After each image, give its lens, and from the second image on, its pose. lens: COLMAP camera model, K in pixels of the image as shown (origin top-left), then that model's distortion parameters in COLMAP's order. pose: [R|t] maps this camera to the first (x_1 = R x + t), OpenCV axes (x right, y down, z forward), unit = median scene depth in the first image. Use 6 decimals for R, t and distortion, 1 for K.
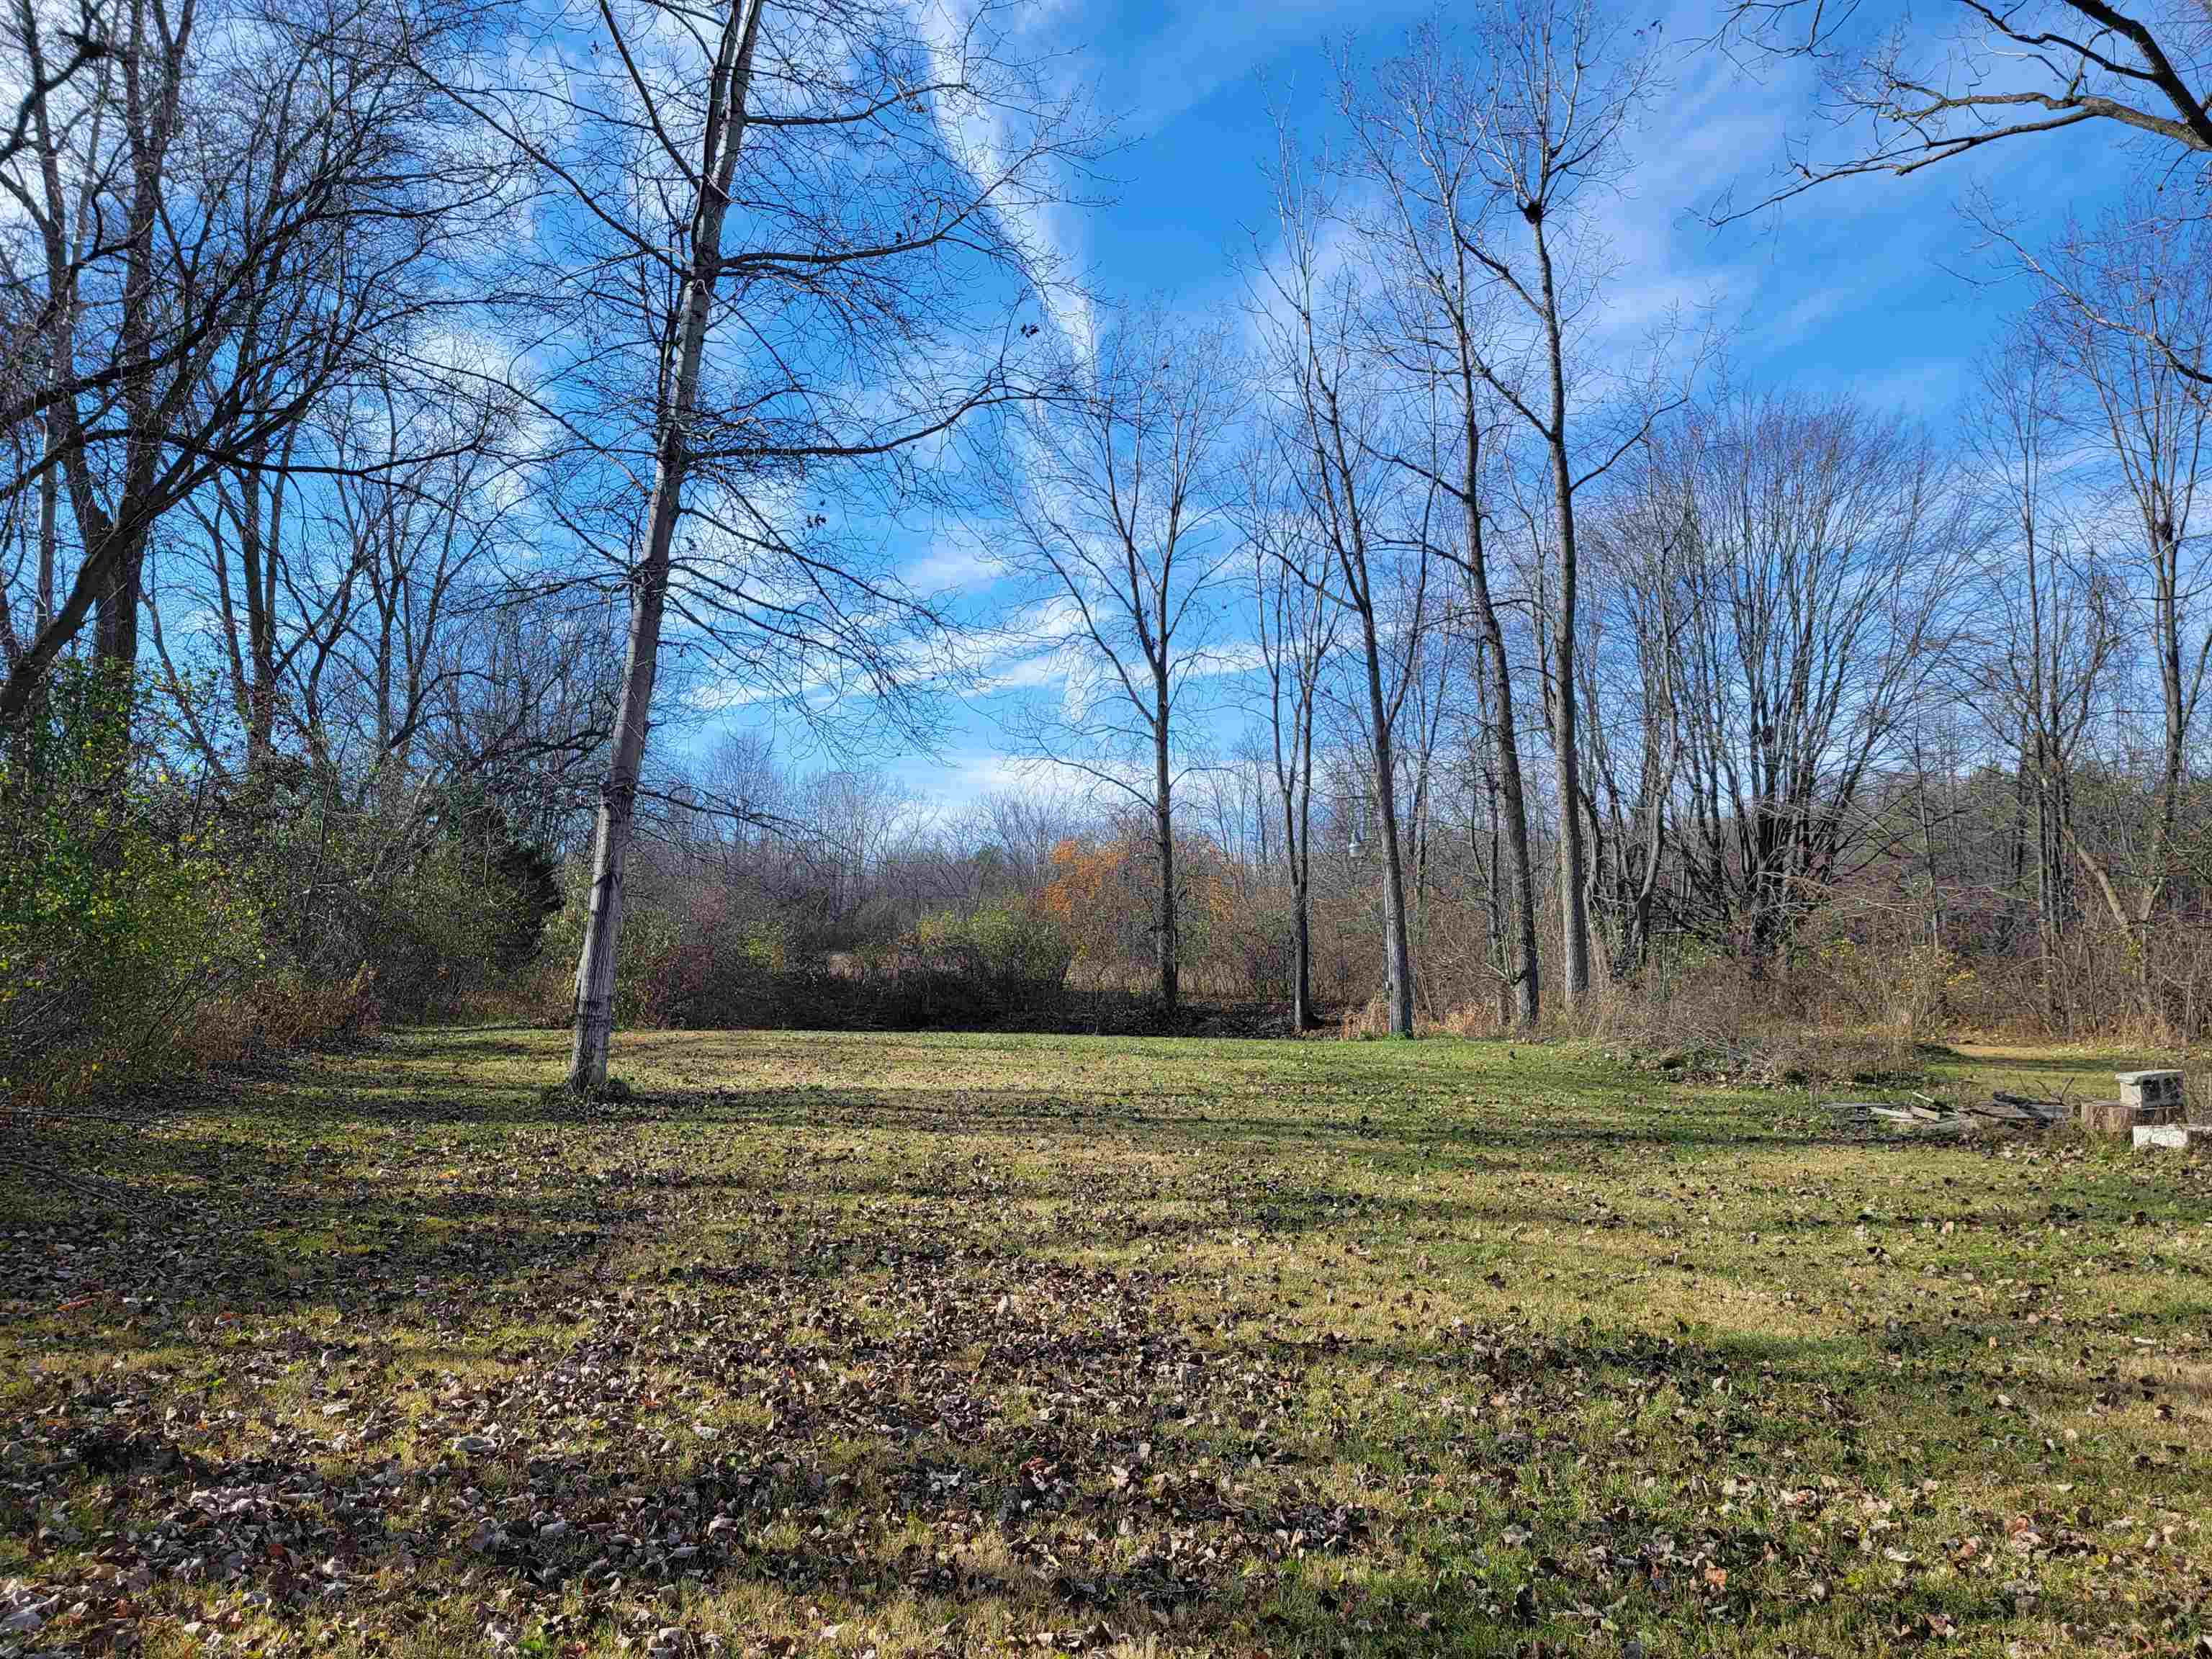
lens RADIAL K [[1547.2, 0, 1112.4], [0, 1547.2, 839.0], [0, 0, 1]] dist [0.068550, -0.053522]
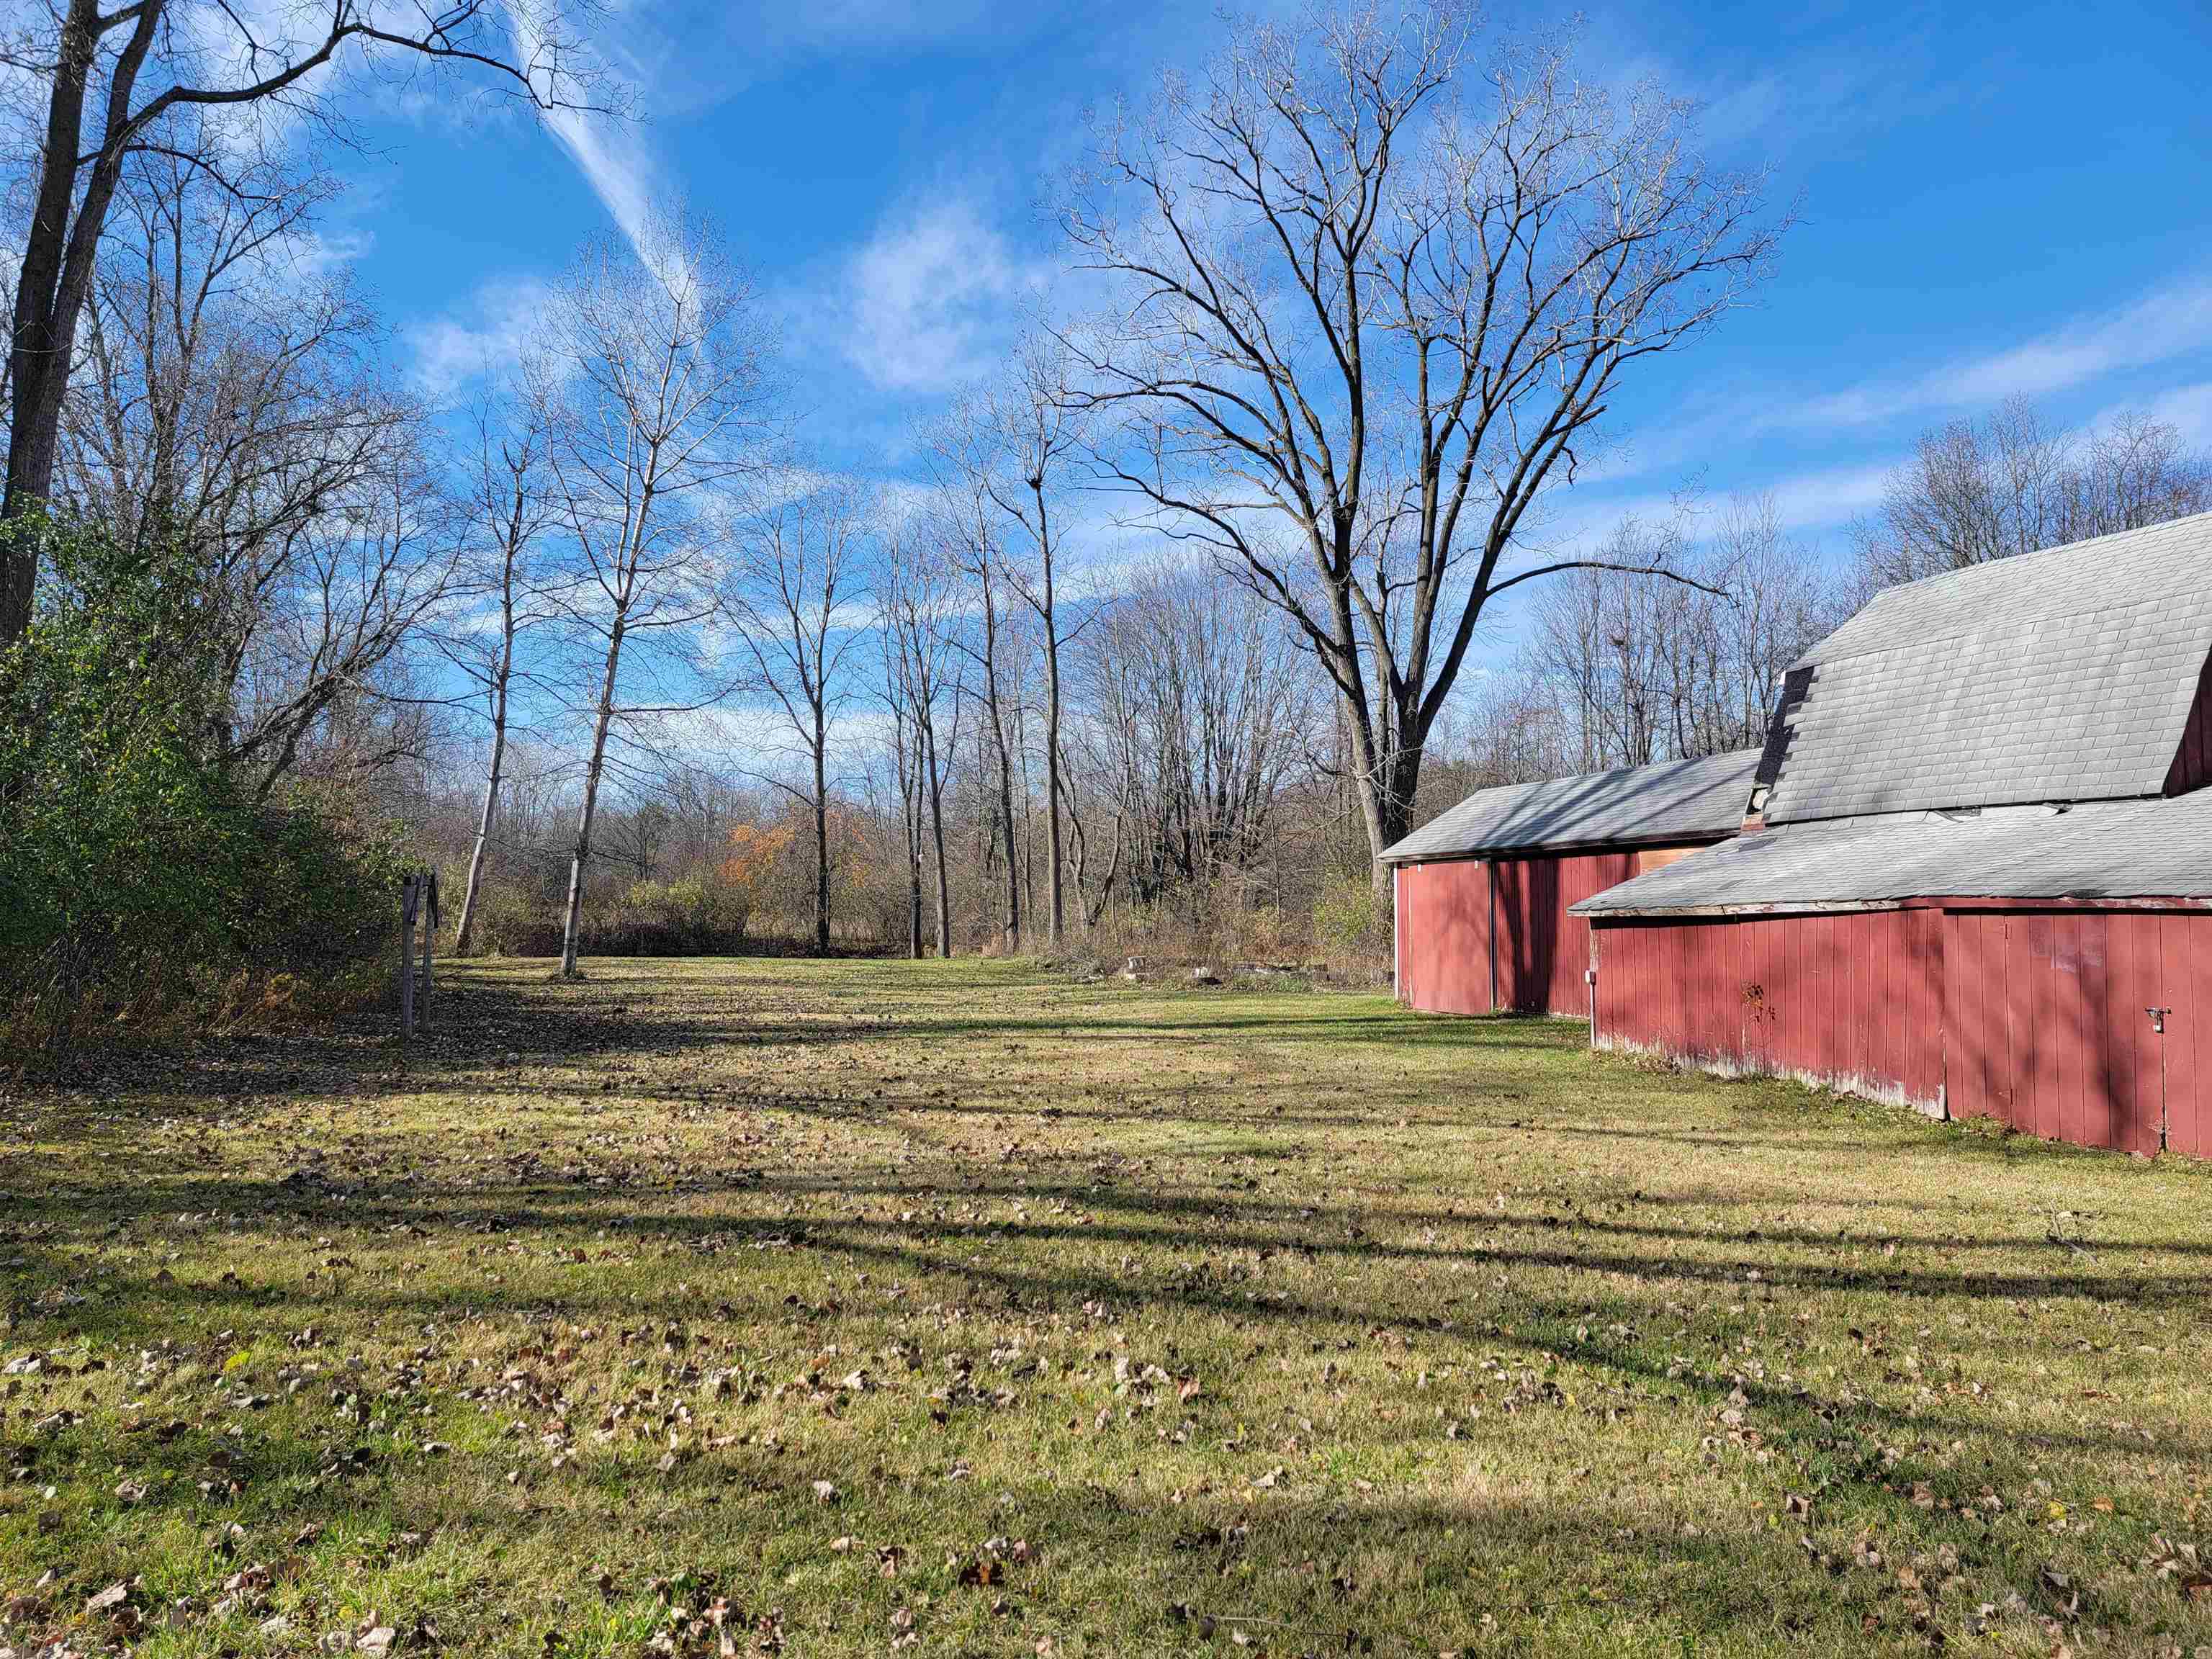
lens RADIAL K [[1547.2, 0, 1107.8], [0, 1547.2, 848.7], [0, 0, 1]] dist [0.068550, -0.053522]
pose [[0.977553, 0.002920, 0.210669, -0.008712], [-0.011084, 0.999232, 0.037586, -0.040564], [-0.210398, -0.039077, 0.976835, -0.459676]]
